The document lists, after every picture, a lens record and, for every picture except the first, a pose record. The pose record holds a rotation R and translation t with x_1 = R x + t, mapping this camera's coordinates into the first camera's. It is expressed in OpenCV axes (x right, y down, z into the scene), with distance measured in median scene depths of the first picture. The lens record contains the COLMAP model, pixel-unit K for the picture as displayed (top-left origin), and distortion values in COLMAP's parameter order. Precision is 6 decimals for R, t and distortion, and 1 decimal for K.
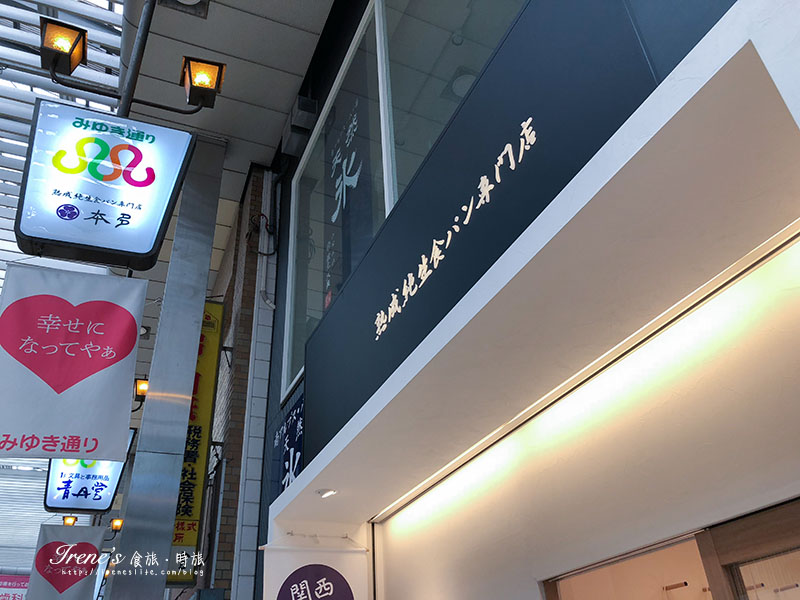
lens RADIAL K [[660.6, 0, 400.0], [0, 660.6, 300.0], [0, 0, 1]] dist [-0.005093, -0.001884]
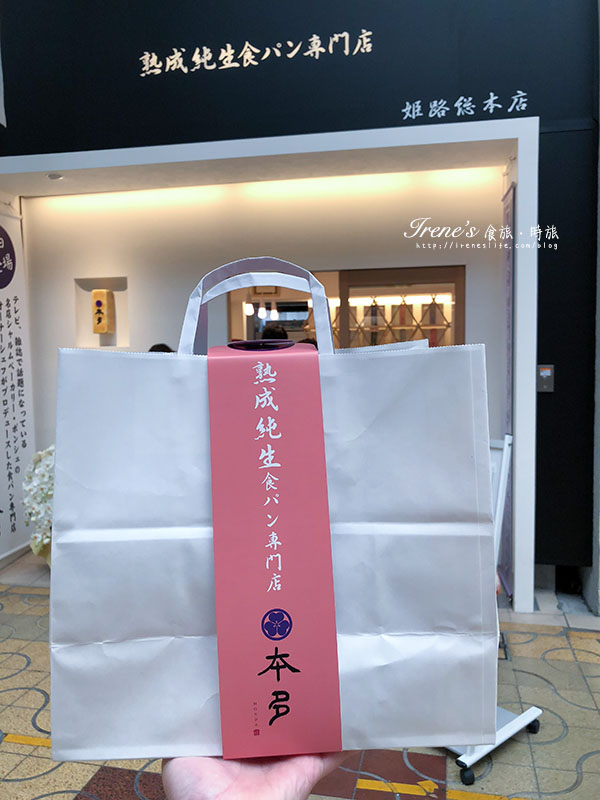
lens RADIAL K [[660.6, 0, 300.0], [0, 660.6, 400.0], [0, 0, 1]] dist [-0.005093, -0.001884]
pose [[0.563268, -0.040035, 0.825304, -1.088392], [-0.457715, 0.816453, 0.351995, -0.016341], [-0.687914, -0.576022, 0.441557, -0.125670]]
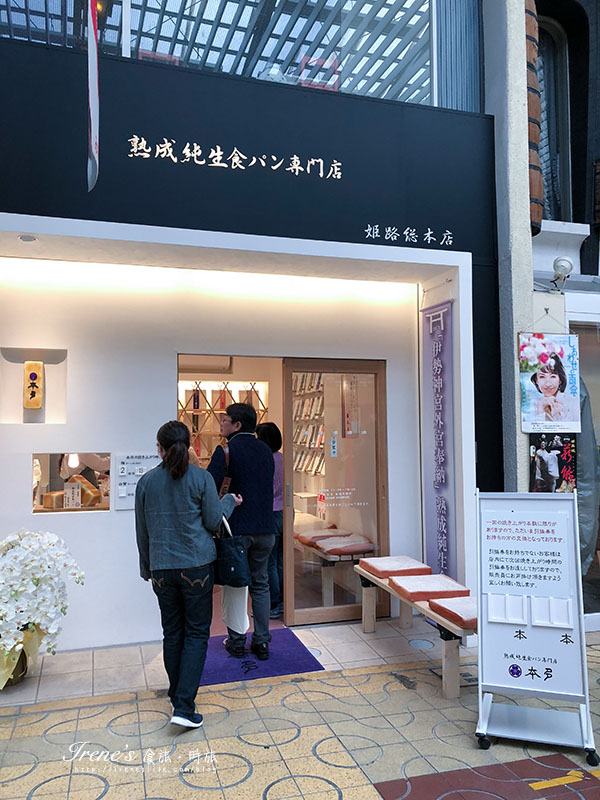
lens RADIAL K [[664.8, 0, 300.0], [0, 664.8, 400.0], [0, 0, 1]] dist [-0.011332, -0.009827]
pose [[0.109718, 0.078781, 0.990836, -1.439131], [-0.545722, 0.837944, -0.006196, 0.332754], [-0.830753, -0.540041, 0.134930, 0.366407]]
